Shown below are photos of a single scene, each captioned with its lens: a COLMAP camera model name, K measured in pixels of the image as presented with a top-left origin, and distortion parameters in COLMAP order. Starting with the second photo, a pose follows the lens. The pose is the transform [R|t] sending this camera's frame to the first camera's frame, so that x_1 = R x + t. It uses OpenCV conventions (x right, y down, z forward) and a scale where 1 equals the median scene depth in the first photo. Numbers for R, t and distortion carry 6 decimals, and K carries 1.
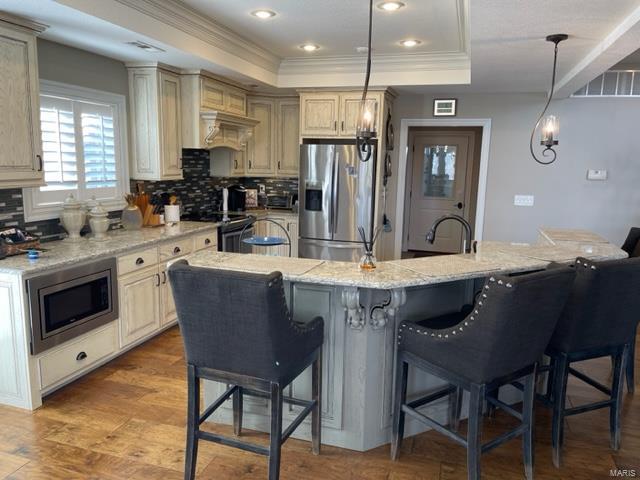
lens RADIAL K [[481.6, 0, 320.0], [0, 481.6, 240.0], [0, 0, 1]] dist [0.068746, -0.092325]
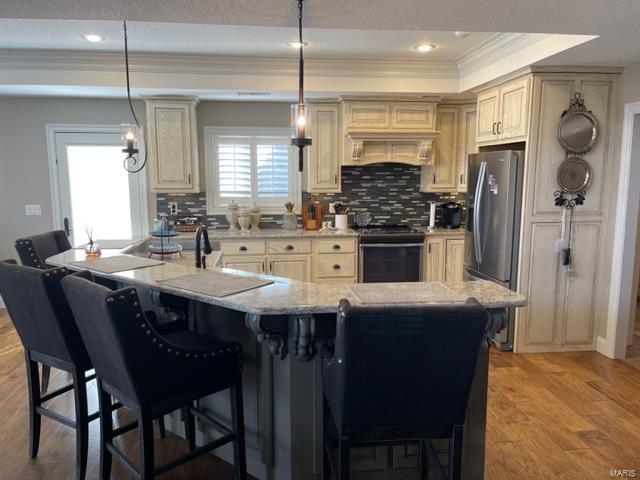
lens RADIAL K [[481.6, 0, 320.0], [0, 481.6, 240.0], [0, 0, 1]] dist [0.068746, -0.092325]
pose [[0.393227, 0.101190, -0.913856, 0.759697], [-0.139998, 0.988926, 0.049263, -0.062754], [0.908720, 0.108567, 0.403039, 0.502921]]
